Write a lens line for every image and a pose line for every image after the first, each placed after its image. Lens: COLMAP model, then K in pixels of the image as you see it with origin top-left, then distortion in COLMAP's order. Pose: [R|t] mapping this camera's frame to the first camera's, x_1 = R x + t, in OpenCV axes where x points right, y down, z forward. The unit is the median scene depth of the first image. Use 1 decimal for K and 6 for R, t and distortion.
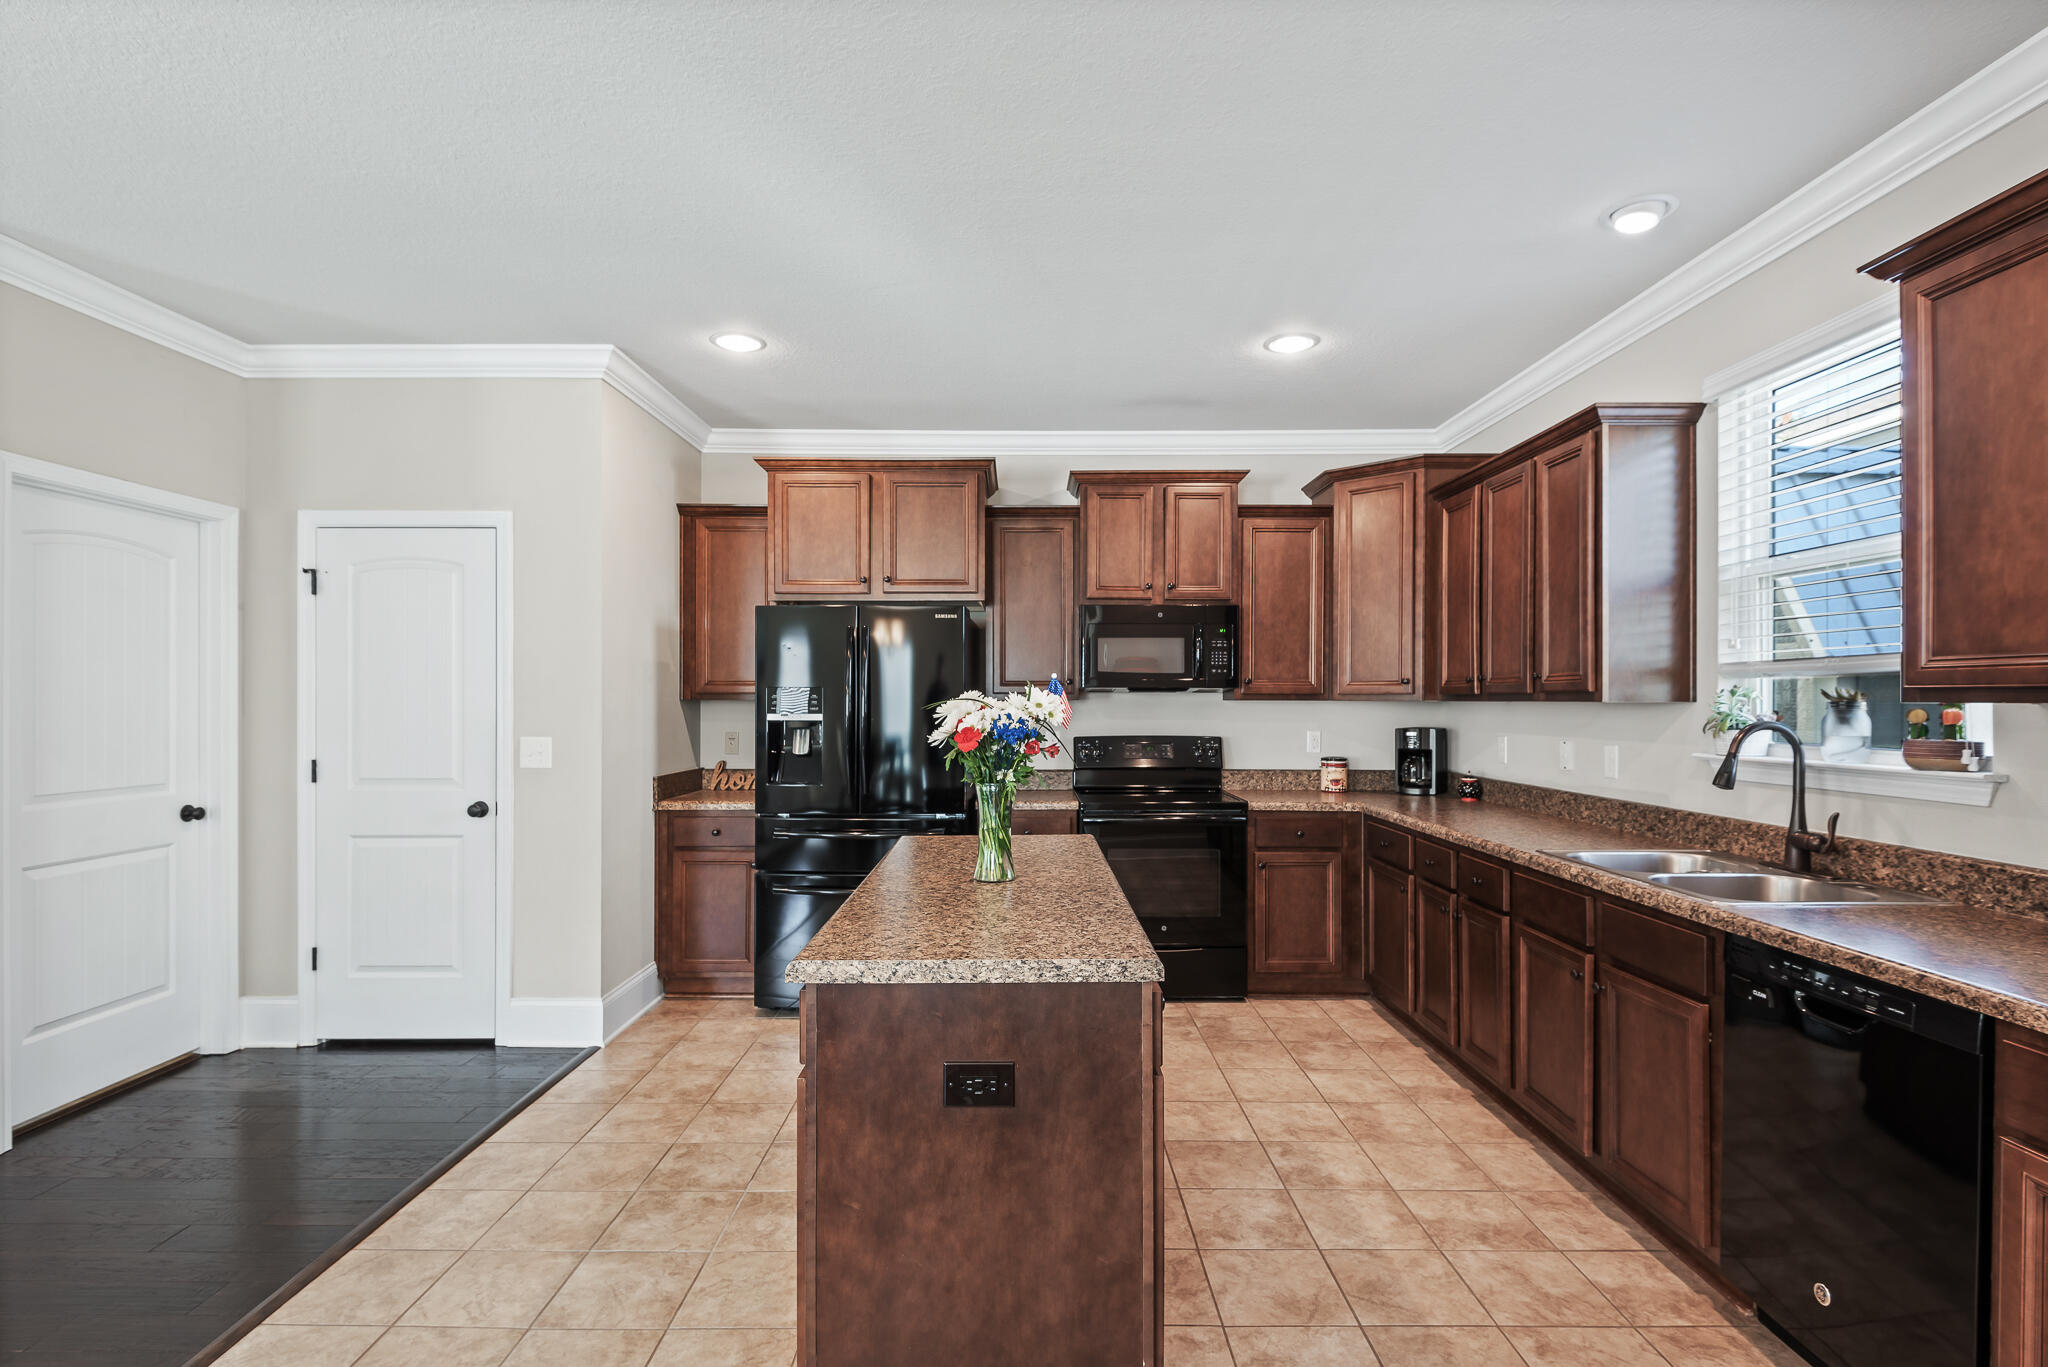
lens RADIAL K [[989.9, 0, 1024.0], [0, 989.9, 683.5], [0, 0, 1]] dist [0.033189, -0.023608]
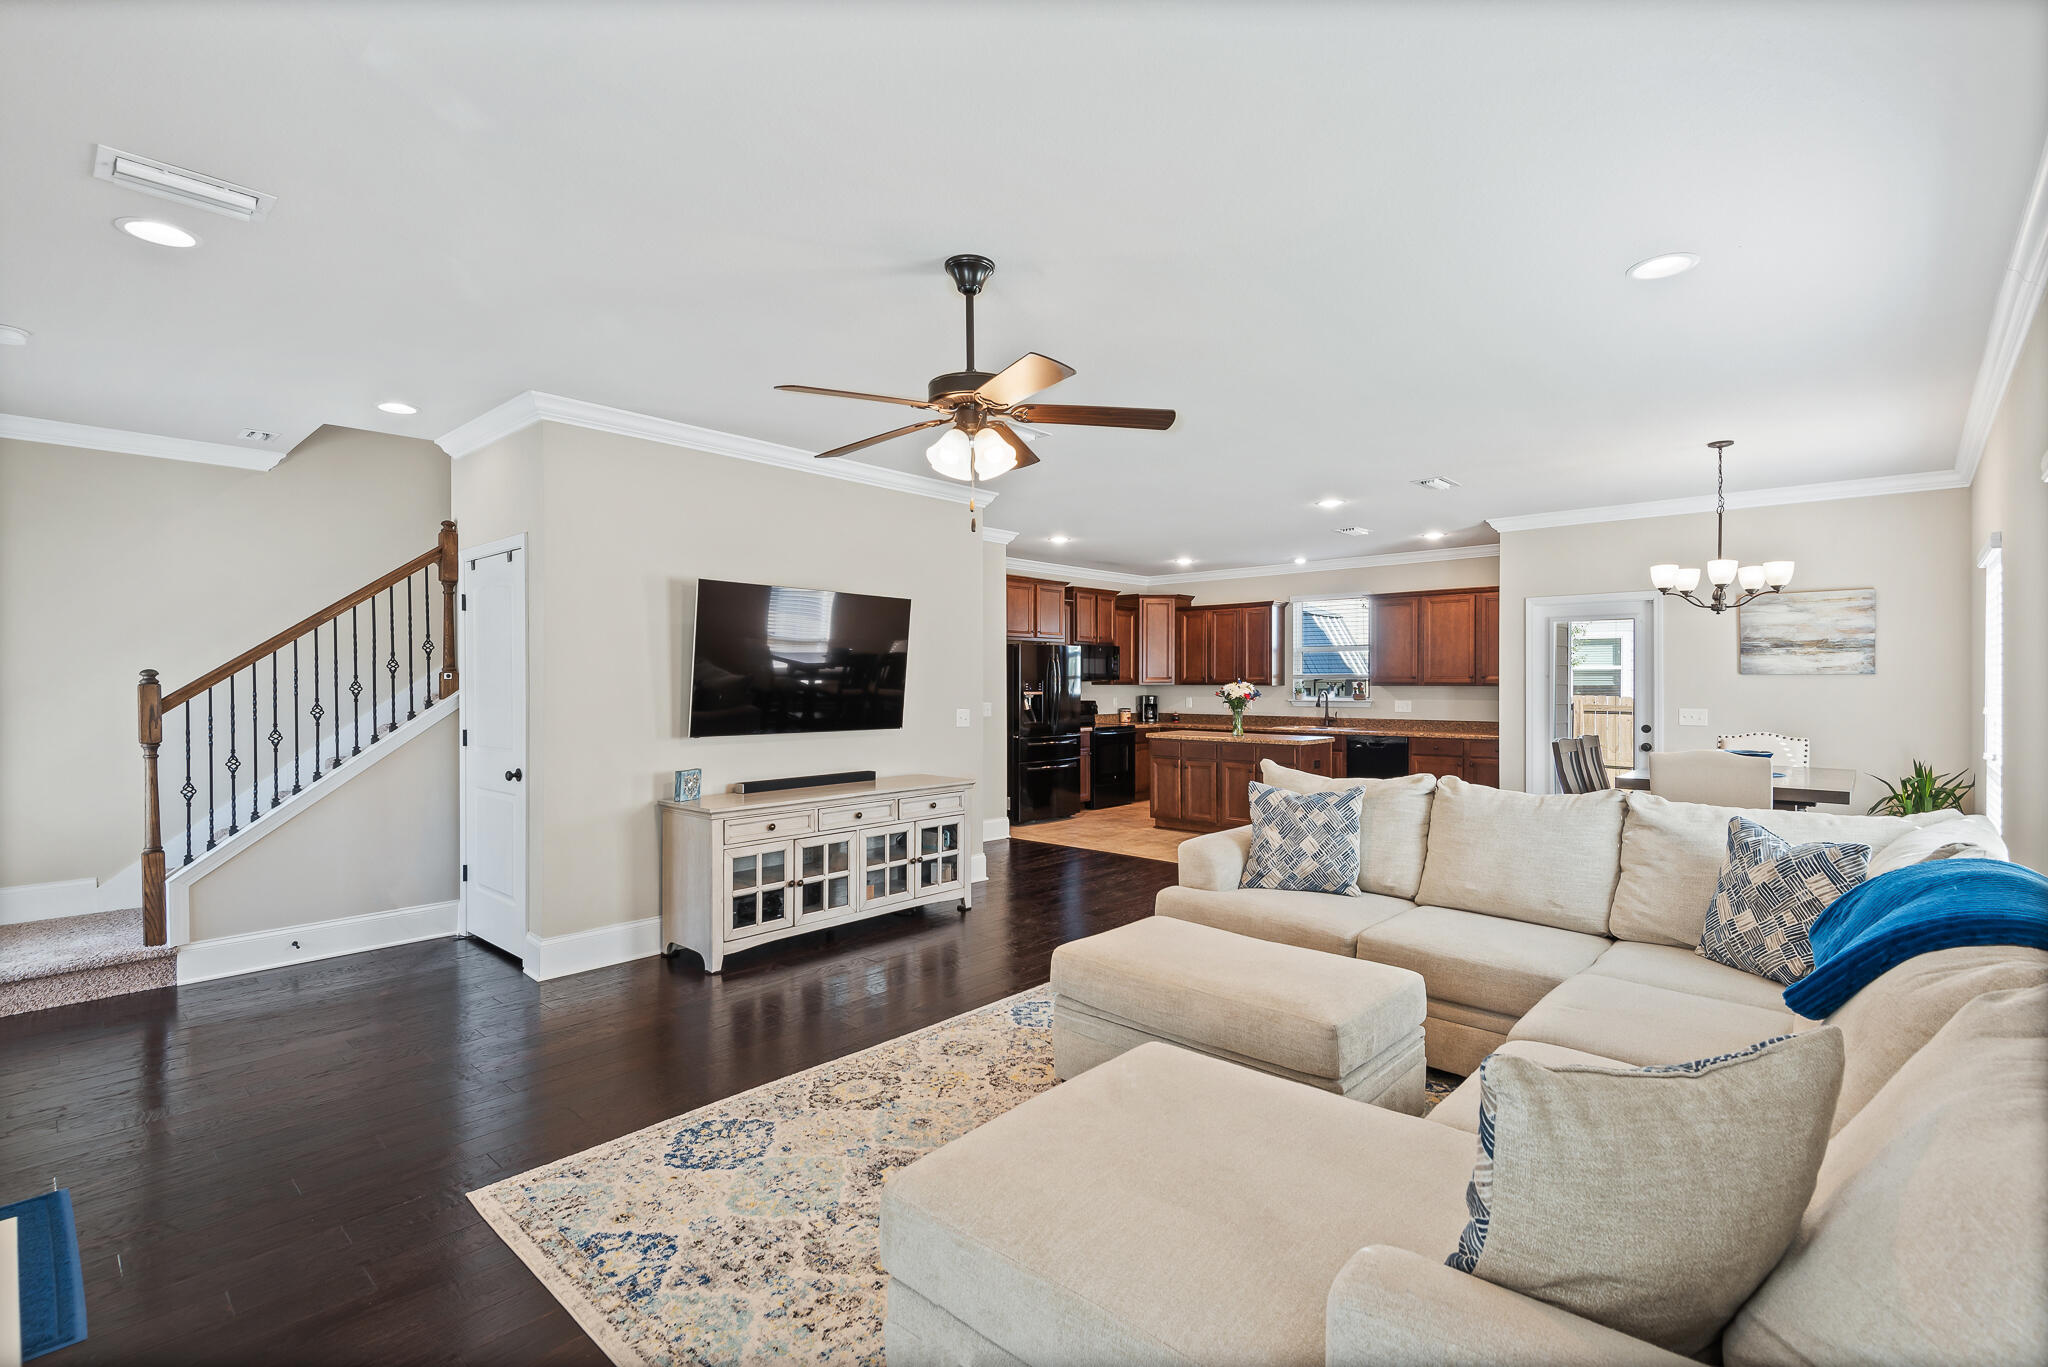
lens RADIAL K [[934.7, 0, 1016.7], [0, 934.7, 678.3], [0, 0, 1]] dist [0.002892, 0.000039]
pose [[0.681418, 0.002823, 0.731889, -1.735725], [-0.012475, 0.999892, 0.007758, -0.014856], [-0.731789, -0.014417, 0.681379, -0.407737]]
